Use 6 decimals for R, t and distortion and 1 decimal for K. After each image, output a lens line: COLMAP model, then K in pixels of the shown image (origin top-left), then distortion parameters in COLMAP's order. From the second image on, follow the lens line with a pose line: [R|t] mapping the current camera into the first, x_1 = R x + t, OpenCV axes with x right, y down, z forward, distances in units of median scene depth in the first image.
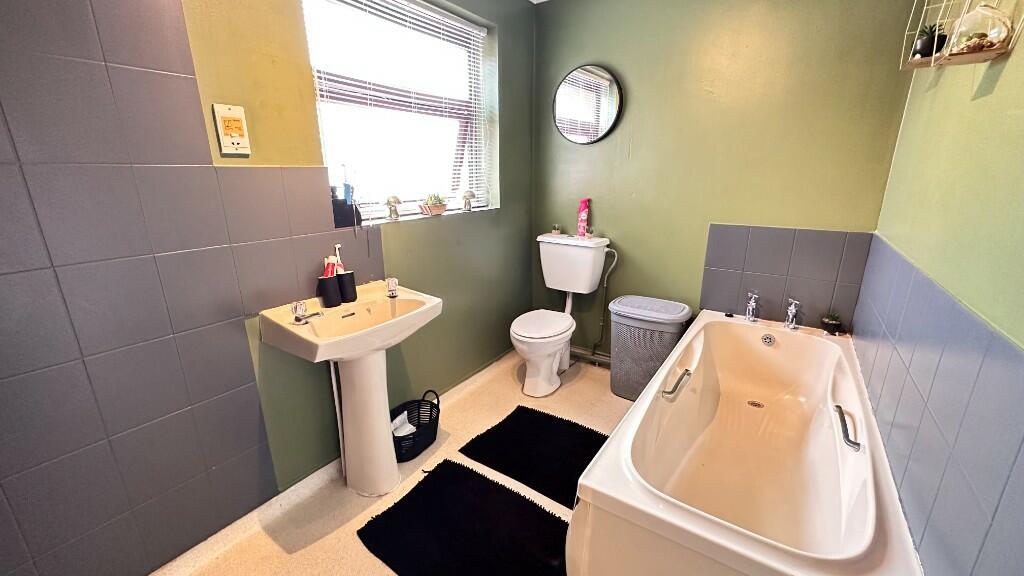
lens RADIAL K [[407.8, 0, 512.0], [0, 407.8, 288.0], [0, 0, 1]] dist [-0.001839, -0.000346]
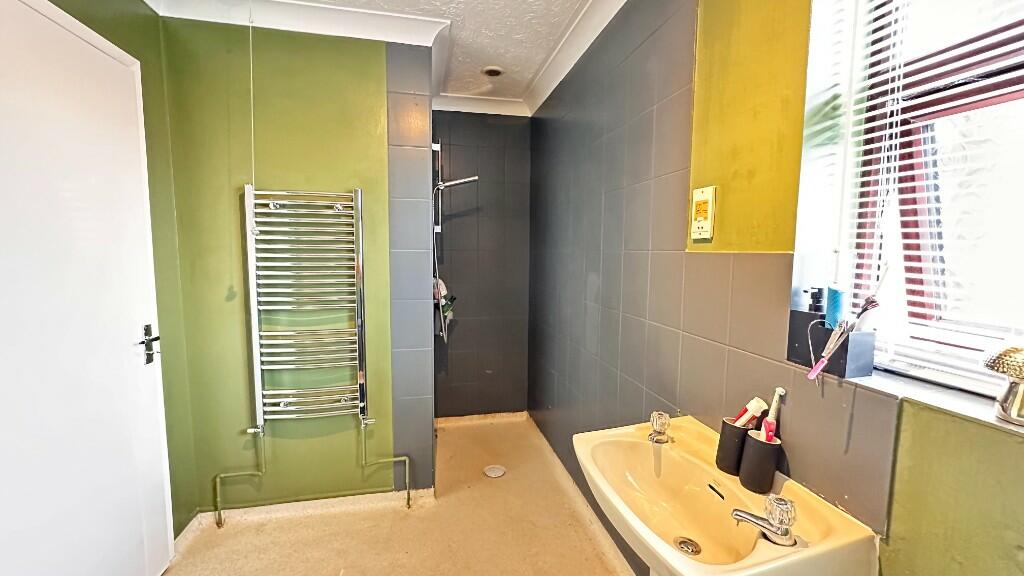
lens RADIAL K [[407.8, 0, 512.0], [0, 407.8, 288.0], [0, 0, 1]] dist [-0.001839, -0.000346]
pose [[-0.677818, 0.067597, -0.732115, 0.264292], [-0.203813, 0.939464, 0.275439, -0.384174], [0.706415, 0.335912, -0.623009, 1.281320]]
